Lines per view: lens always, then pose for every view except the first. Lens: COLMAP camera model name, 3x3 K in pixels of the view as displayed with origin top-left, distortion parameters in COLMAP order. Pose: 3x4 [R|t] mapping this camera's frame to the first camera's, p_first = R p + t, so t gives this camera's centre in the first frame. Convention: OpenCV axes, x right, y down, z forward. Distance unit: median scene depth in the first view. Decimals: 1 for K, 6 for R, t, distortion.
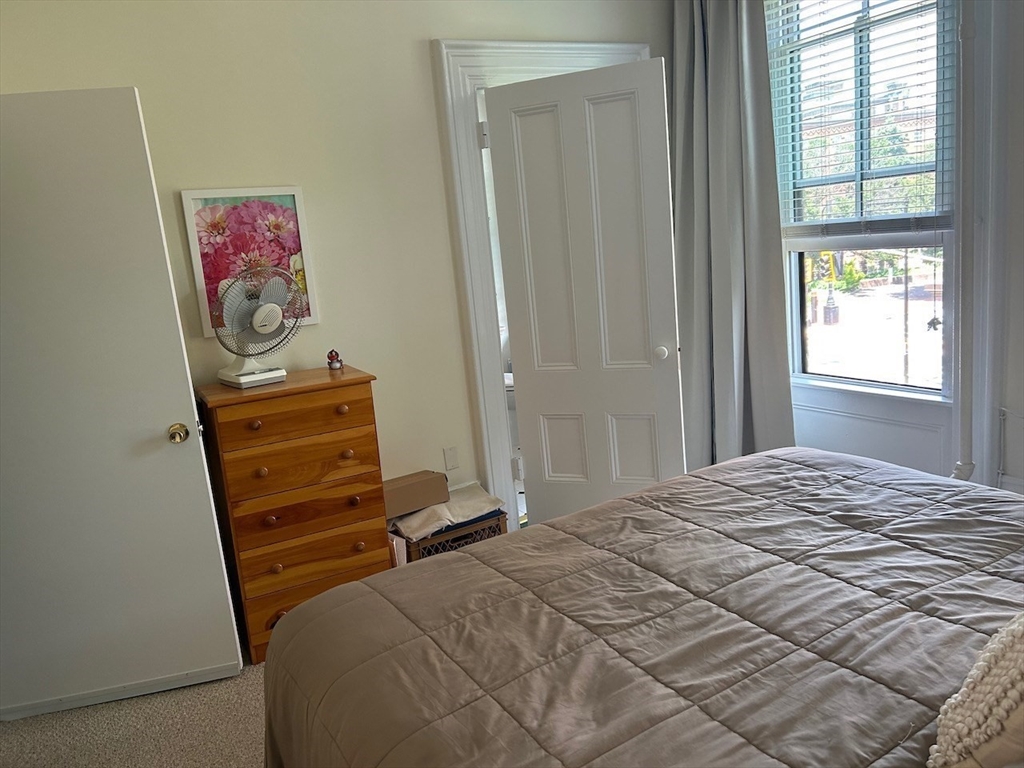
lens RADIAL K [[773.4, 0, 505.1], [0, 773.4, 388.3], [0, 0, 1]] dist [0.058407, -0.067098]
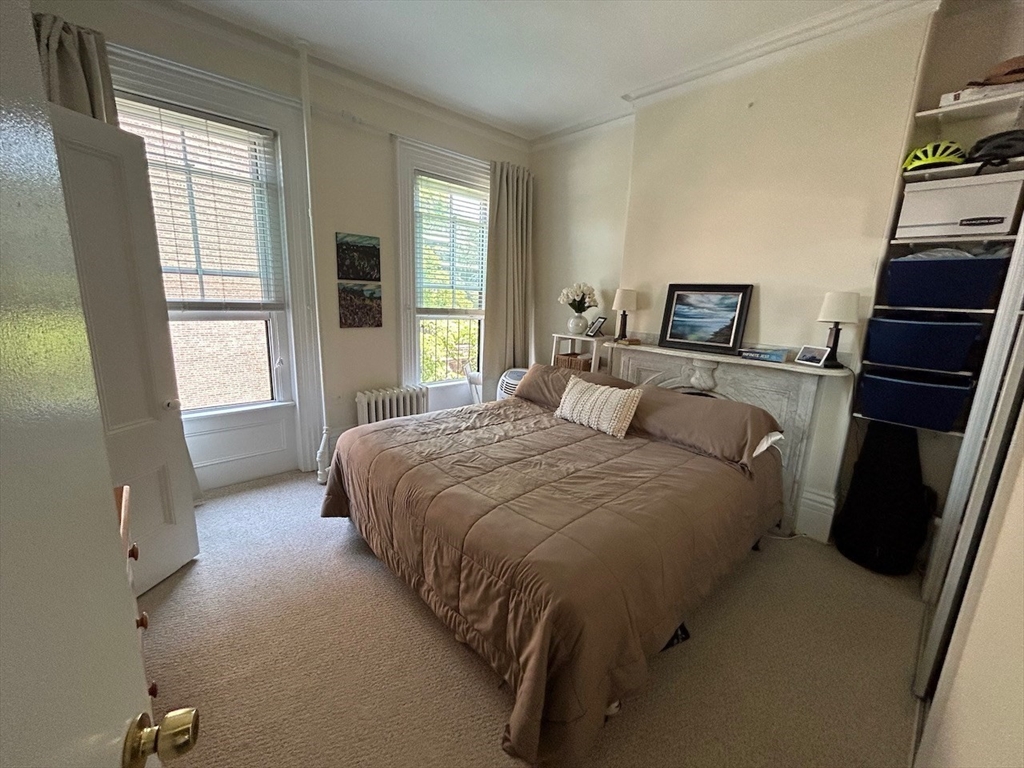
lens RADIAL K [[416.3, 0, 509.5], [0, 416.3, 383.8], [0, 0, 1]] dist [-0.000633, 0.000812]
pose [[-0.219962, -0.114371, 0.968781, -0.574231], [0.173406, 0.972703, 0.154206, -0.100451], [-0.959973, 0.201912, -0.194125, 0.763522]]
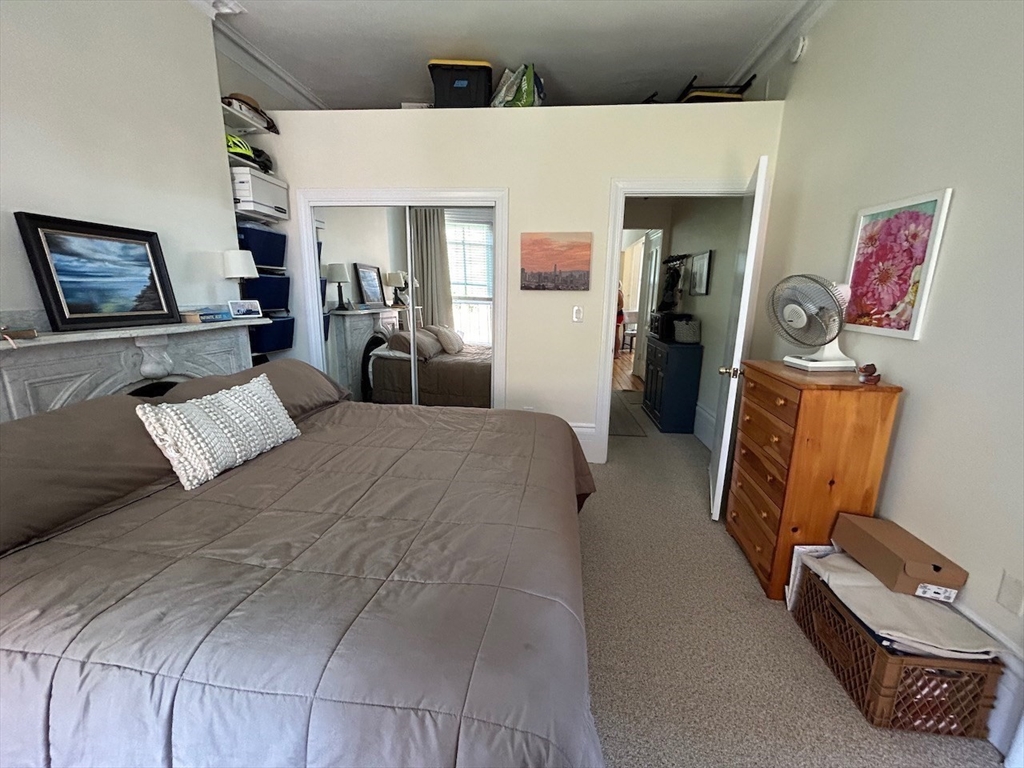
lens RADIAL K [[416.3, 0, 510.3], [0, 416.3, 382.9], [0, 0, 1]] dist [-0.000633, 0.000812]
pose [[-0.600643, 0.251087, -0.759067, 0.503082], [-0.114143, 0.912752, 0.392243, -0.199302], [0.791327, 0.322240, -0.519579, 0.995596]]
